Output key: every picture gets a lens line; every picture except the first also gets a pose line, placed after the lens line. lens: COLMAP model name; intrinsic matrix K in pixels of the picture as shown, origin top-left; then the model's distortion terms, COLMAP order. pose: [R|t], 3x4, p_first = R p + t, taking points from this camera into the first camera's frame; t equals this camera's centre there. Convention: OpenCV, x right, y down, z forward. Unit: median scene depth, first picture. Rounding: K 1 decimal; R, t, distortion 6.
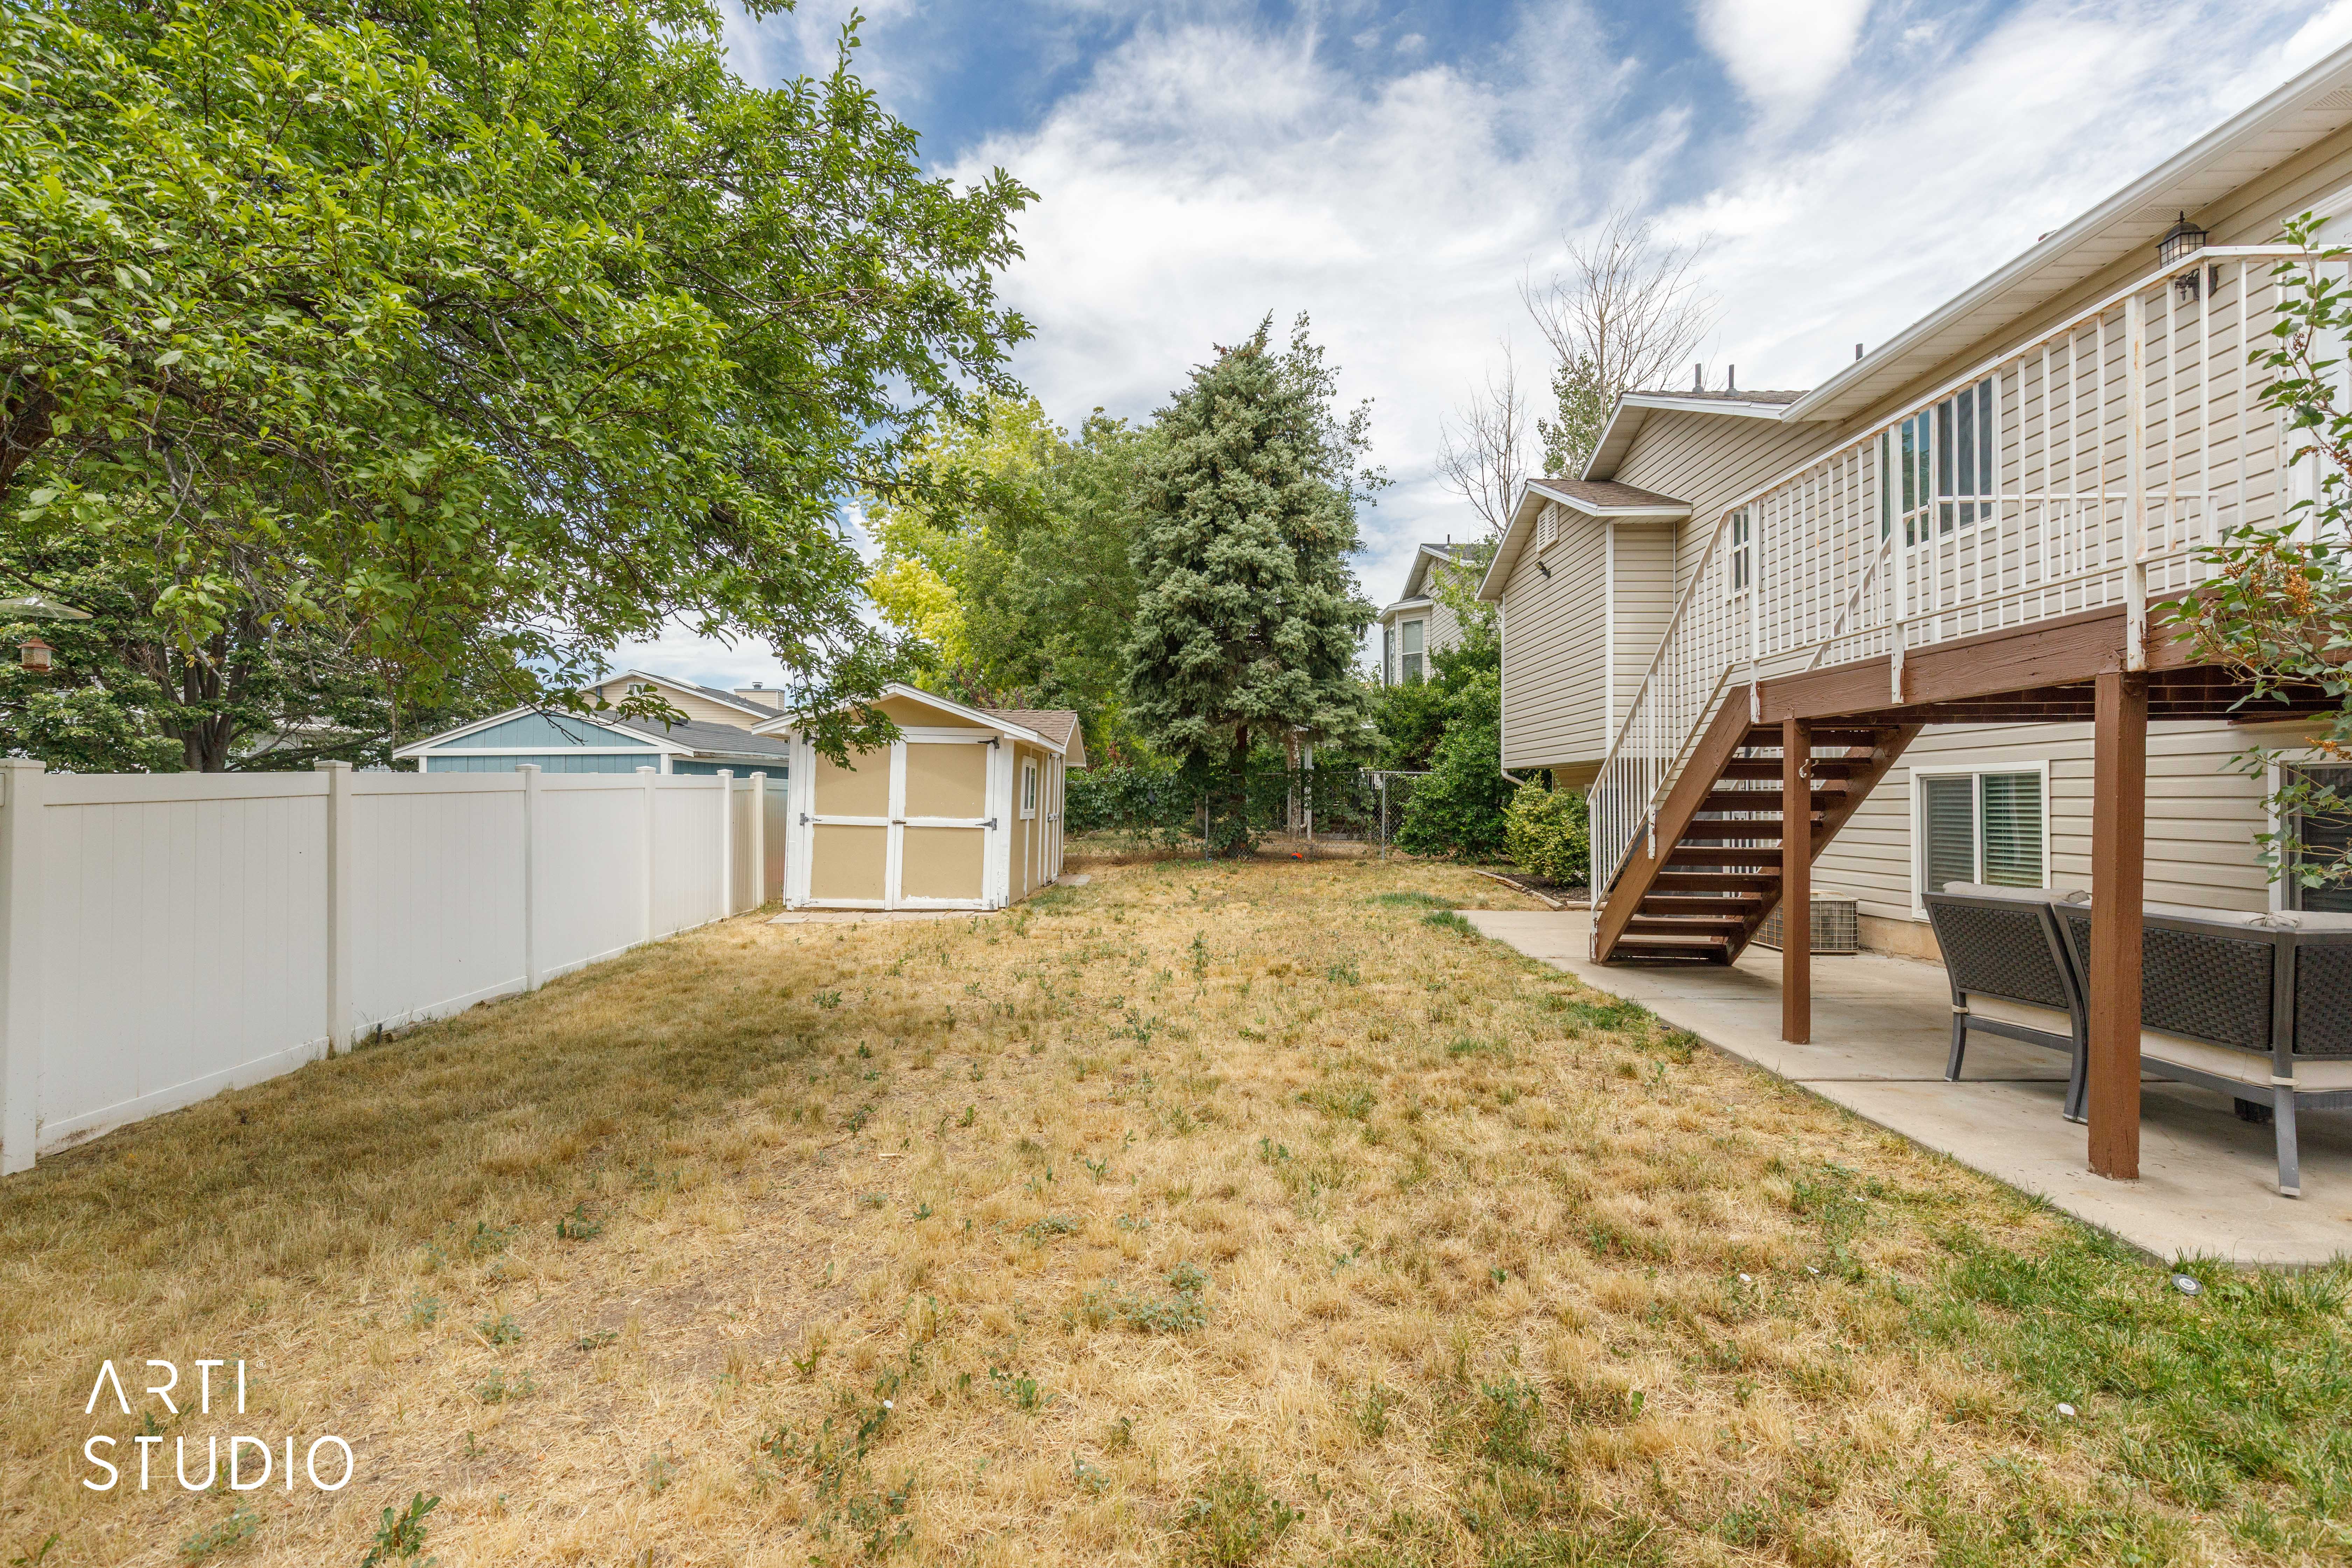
lens RADIAL K [[1066.3, 0, 1211.4], [0, 1066.3, 790.7], [0, 0, 1]] dist [0.013024, -0.004270]
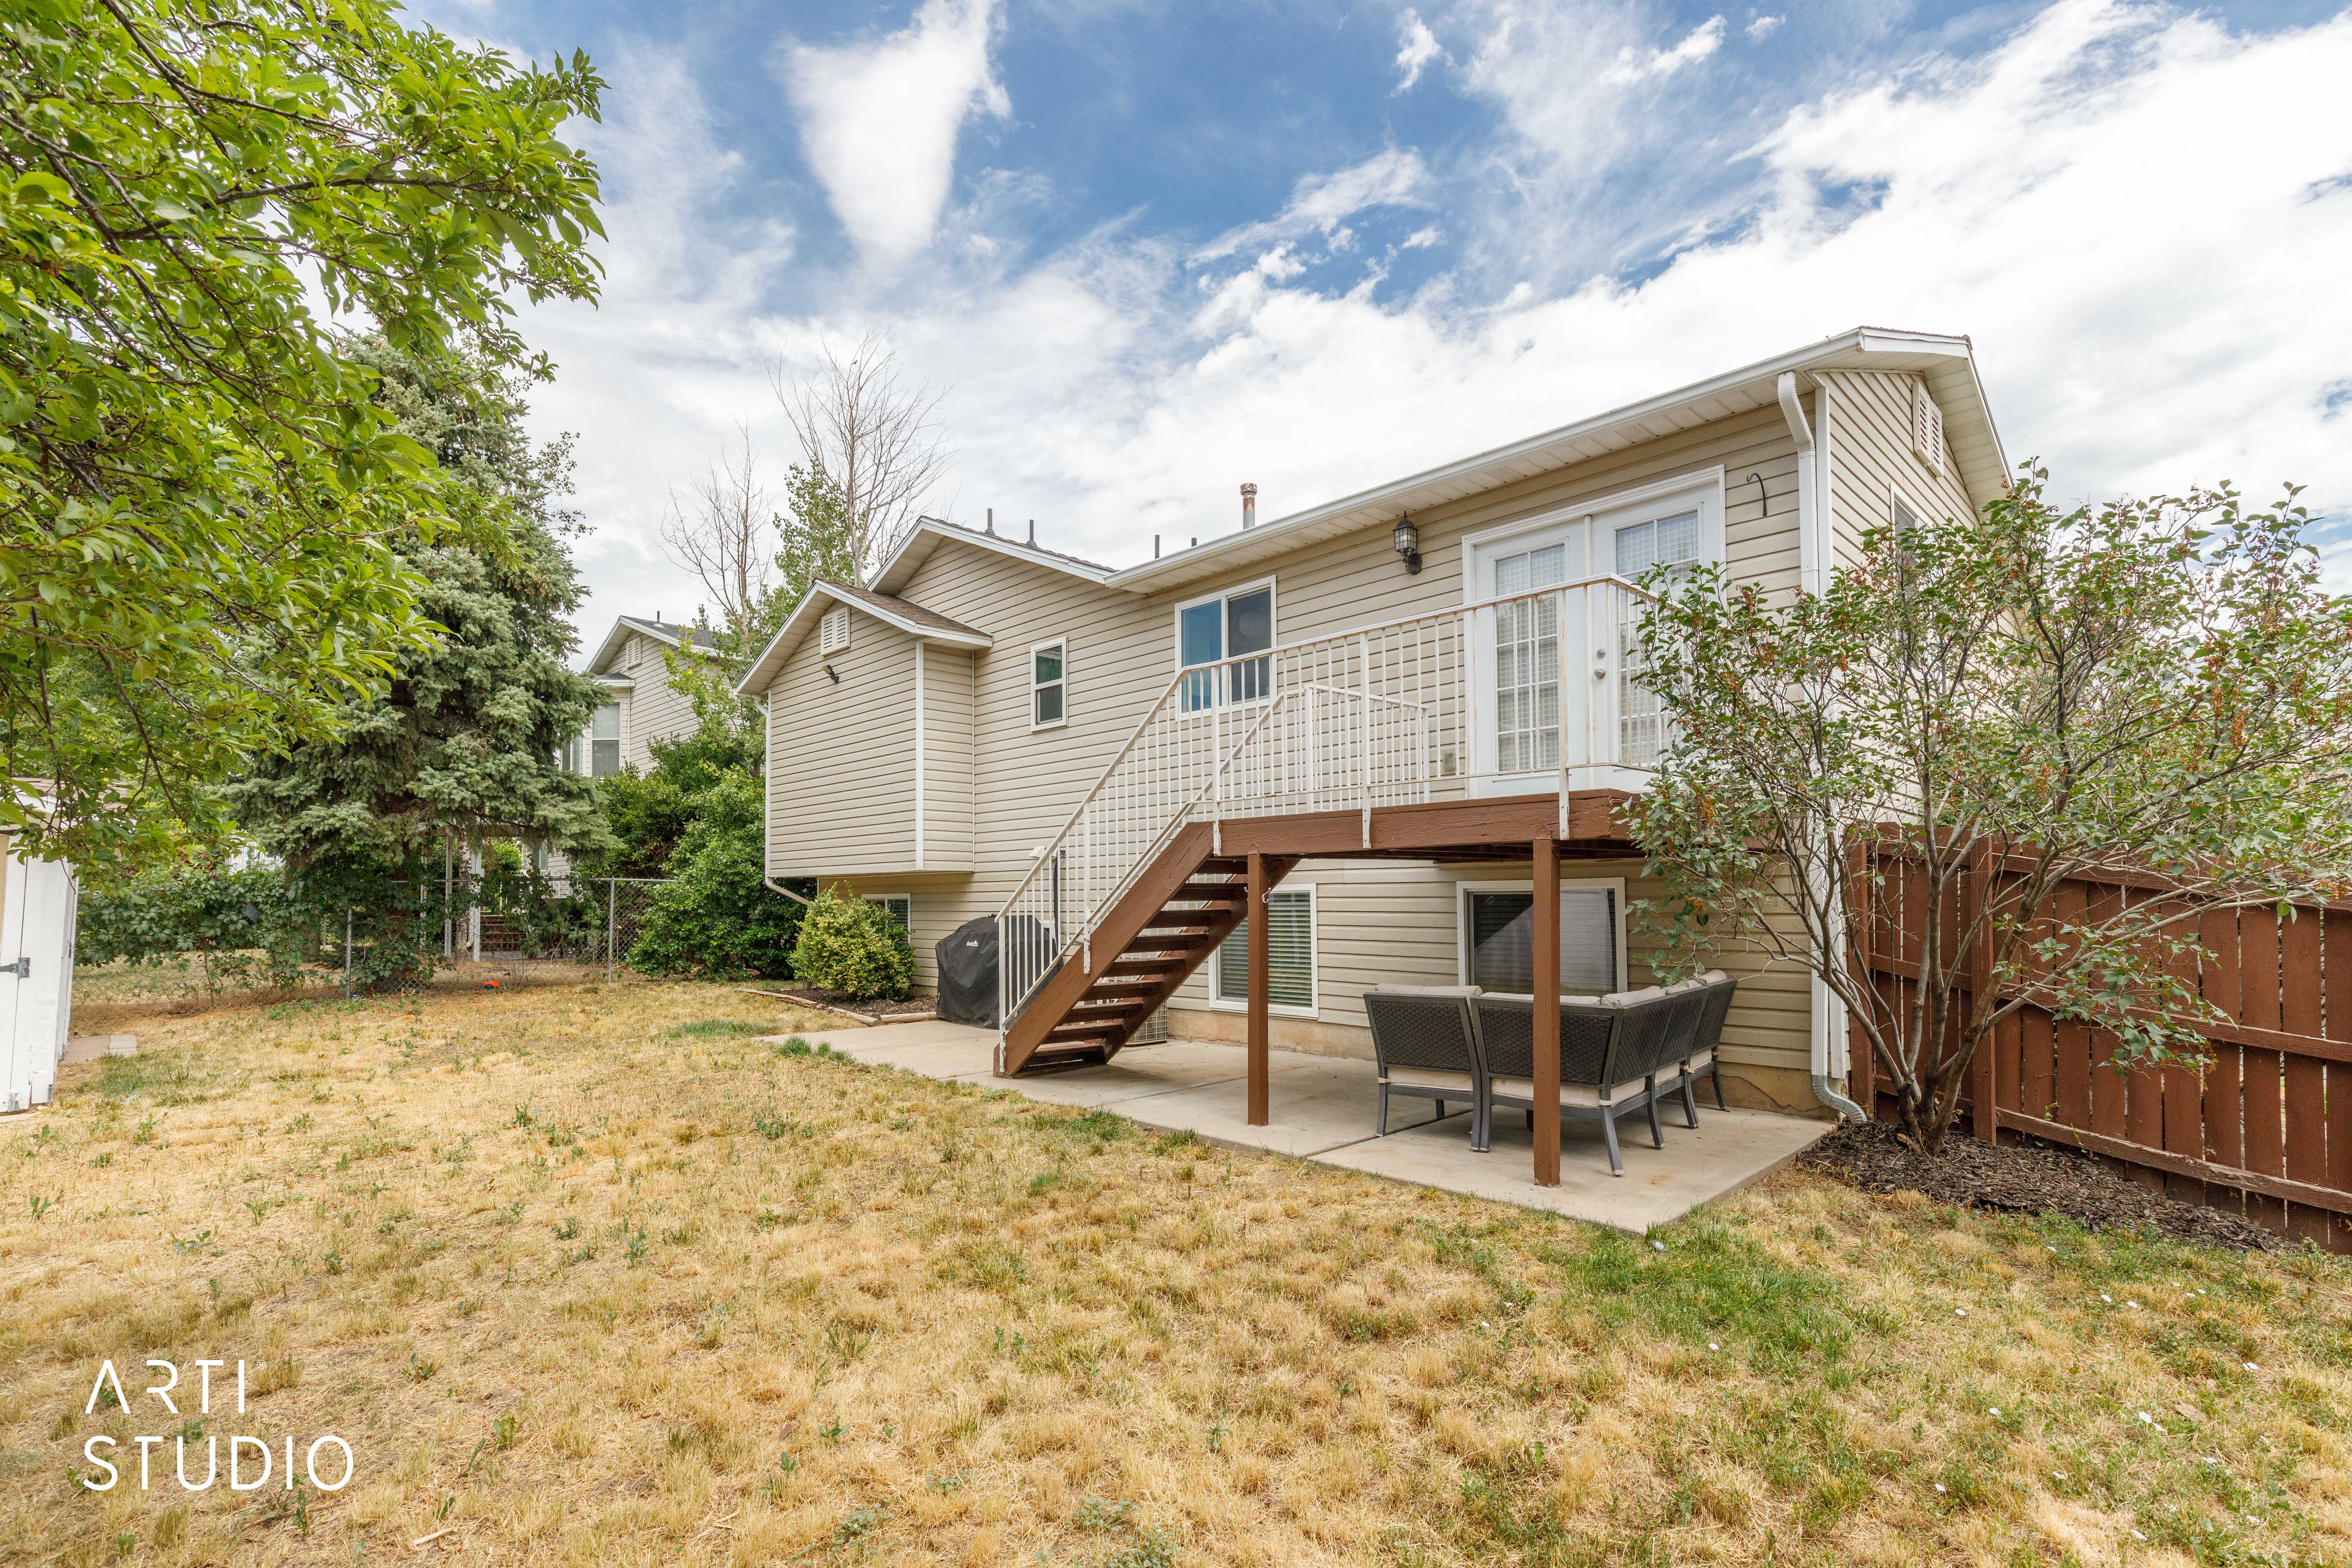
lens RADIAL K [[1066.3, 0, 1223.0], [0, 1066.3, 865.6], [0, 0, 1]] dist [0.013024, -0.004270]
pose [[0.712015, 0.016430, 0.701972, -0.114242], [0.000922, 0.999703, -0.024333, -0.008783], [-0.702164, 0.017973, 0.711789, 0.062274]]
